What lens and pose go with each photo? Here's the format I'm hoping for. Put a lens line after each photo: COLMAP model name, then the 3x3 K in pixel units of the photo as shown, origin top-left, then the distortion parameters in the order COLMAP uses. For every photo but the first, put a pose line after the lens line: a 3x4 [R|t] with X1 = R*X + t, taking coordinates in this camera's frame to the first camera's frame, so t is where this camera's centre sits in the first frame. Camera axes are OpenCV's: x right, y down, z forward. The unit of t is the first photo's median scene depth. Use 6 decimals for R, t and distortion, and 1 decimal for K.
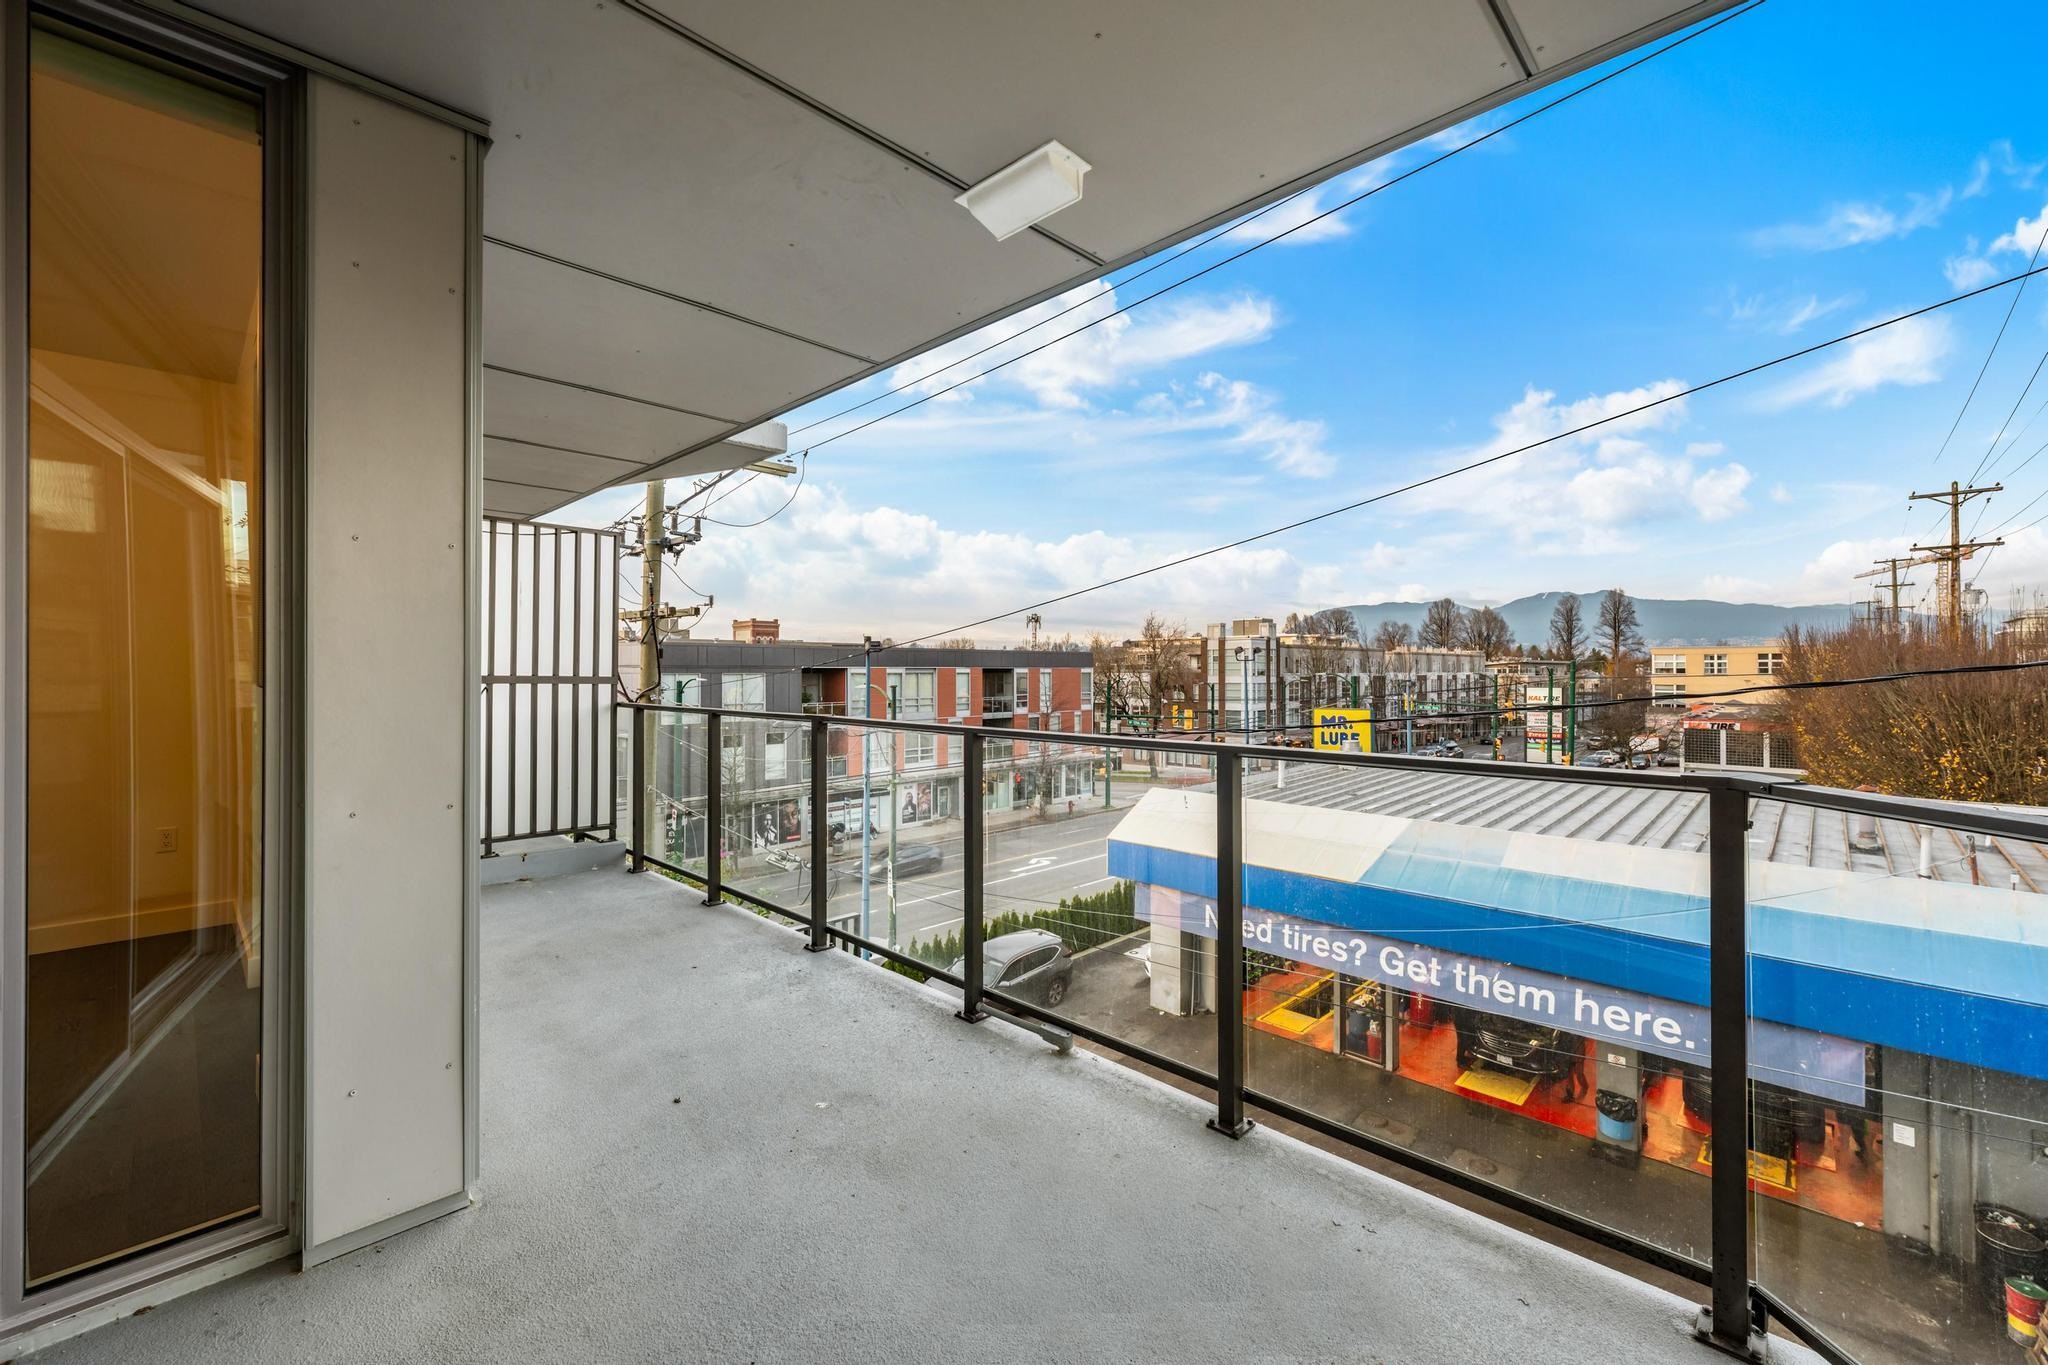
lens RADIAL K [[831.0, 0, 1025.5], [0, 831.0, 666.9], [0, 0, 1]] dist [-0.000080, -0.000101]
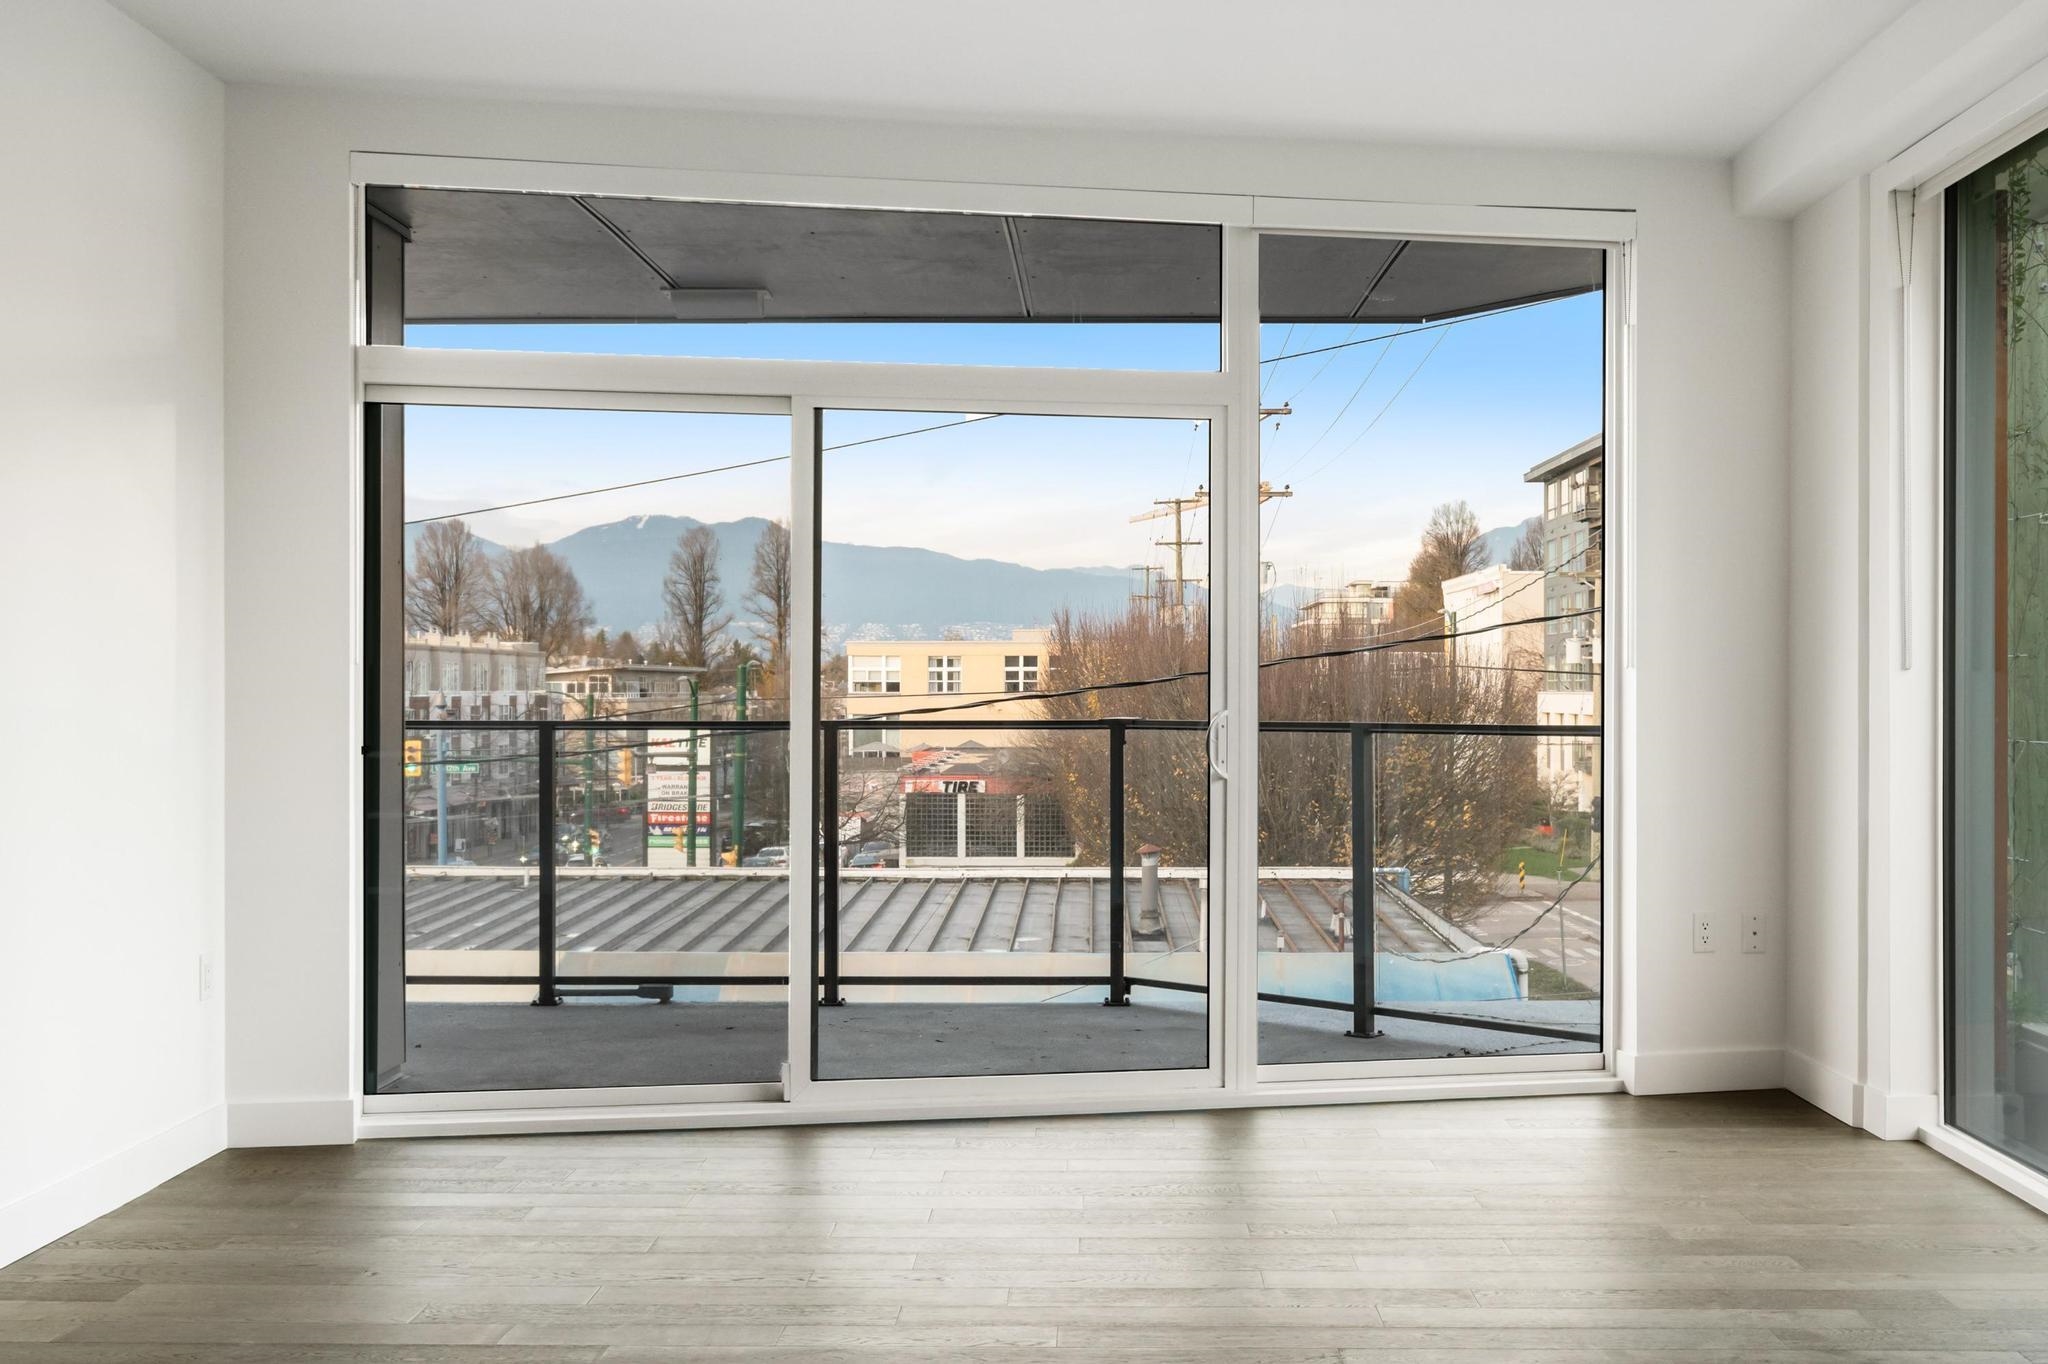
lens RADIAL K [[2099.3, 0, 1095.7], [0, 2099.3, 692.3], [0, 0, 1]] dist [-0.001068, -0.004605]
pose [[0.718742, -0.000885, 0.695276, -0.087821], [-0.003847, 0.999979, 0.005249, 0.001441], [-0.695266, -0.006447, 0.718723, -0.084084]]
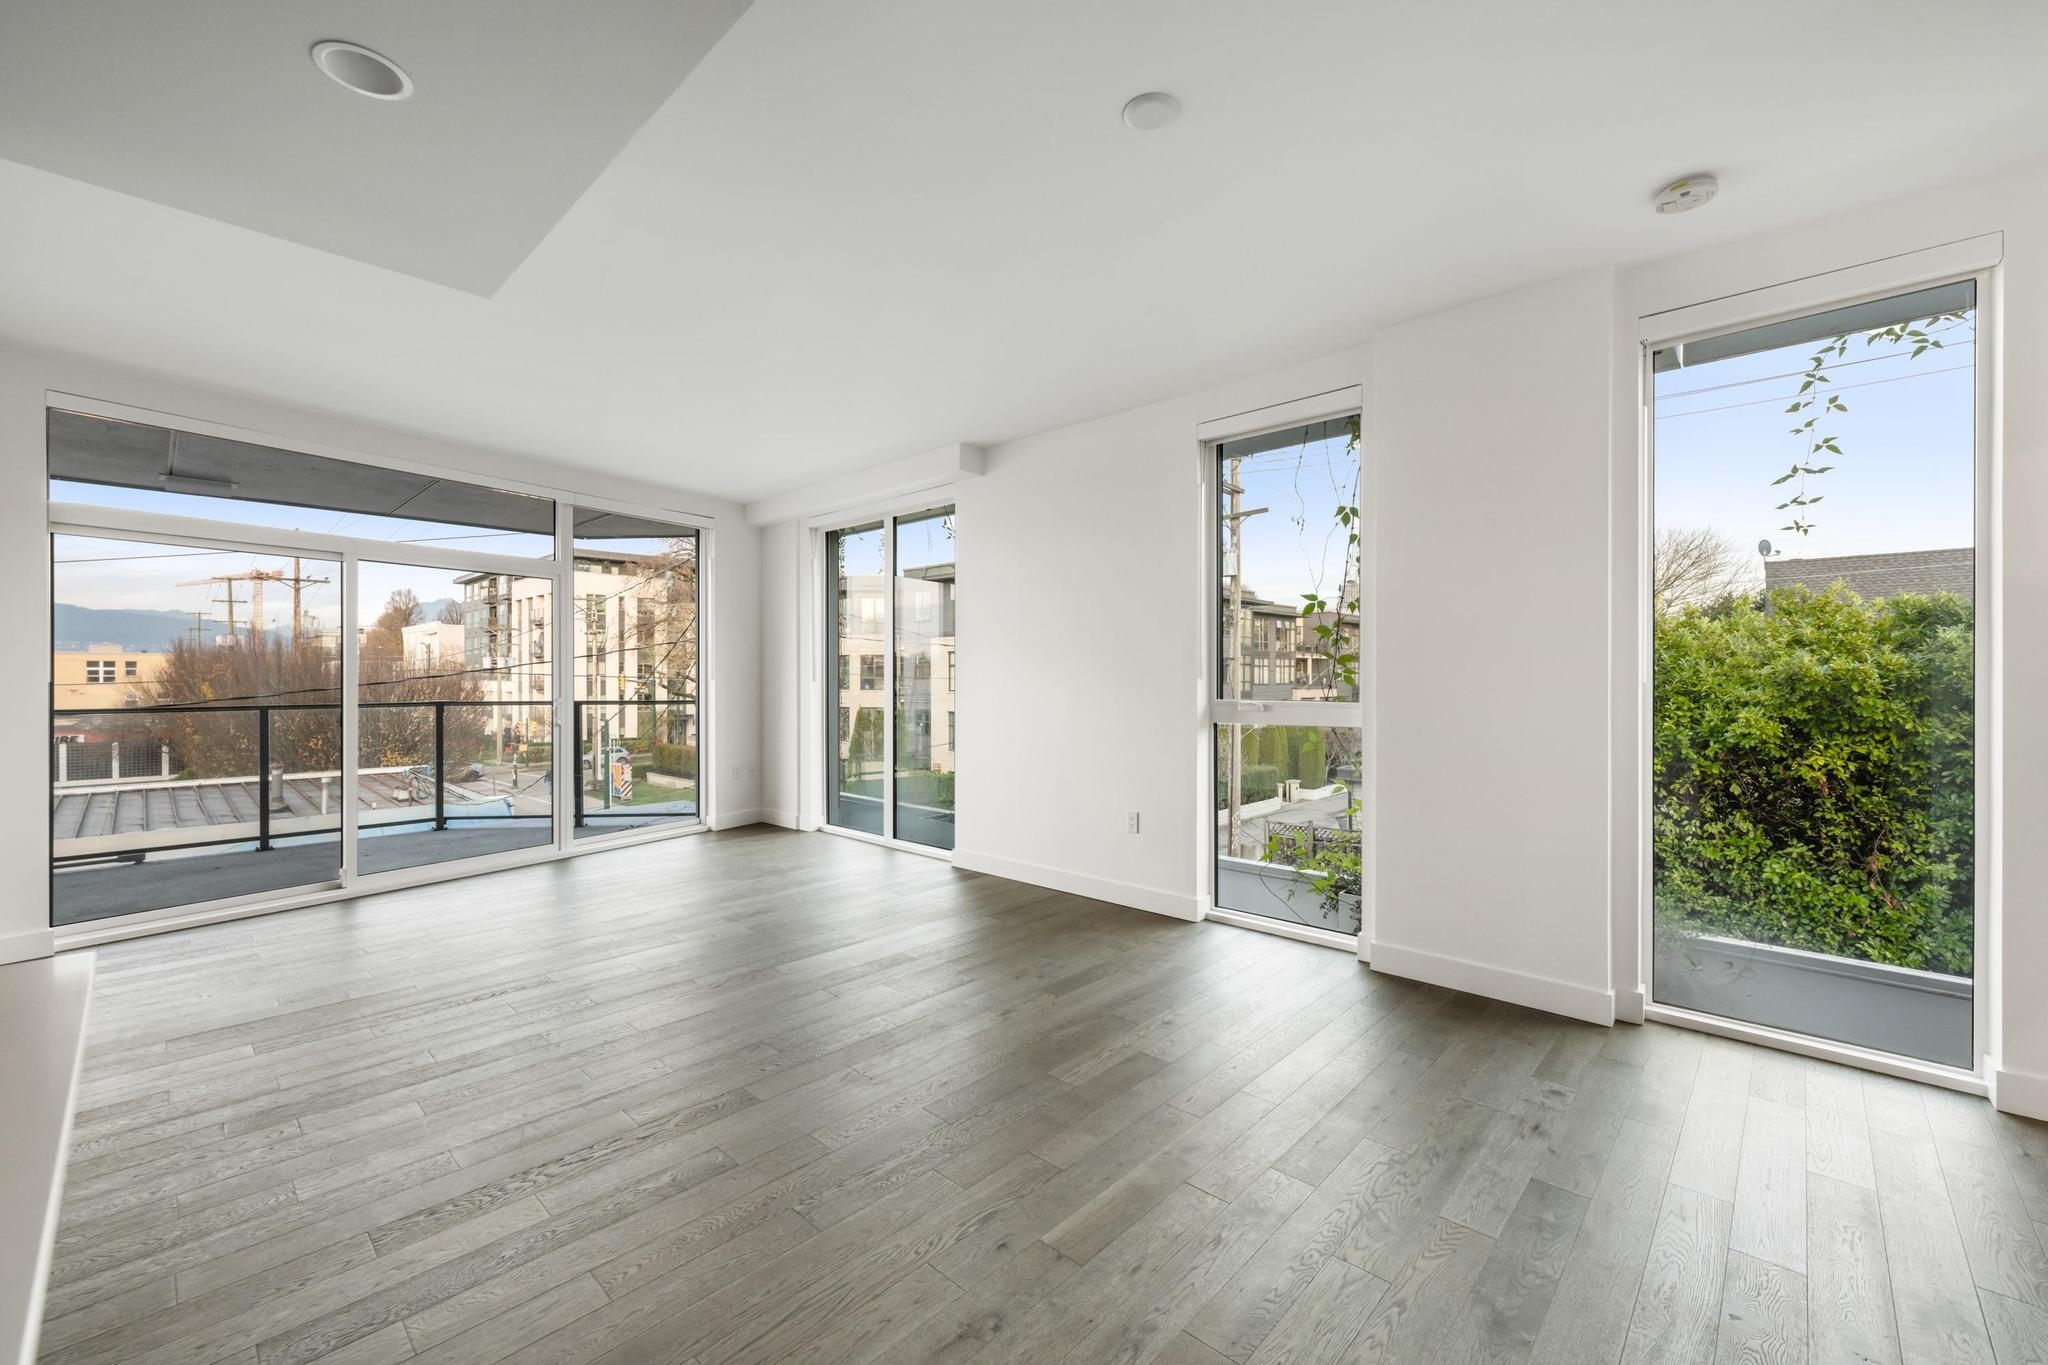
lens RADIAL K [[814.5, 0, 1025.9], [0, 814.5, 677.8], [0, 0, 1]] dist [0.000246, 0.000003]
pose [[-0.020212, 0.000092, 0.999796, -0.116076], [-0.002914, 0.999996, -0.000151, 0.000026], [-0.999791, -0.002917, -0.020211, -0.066320]]
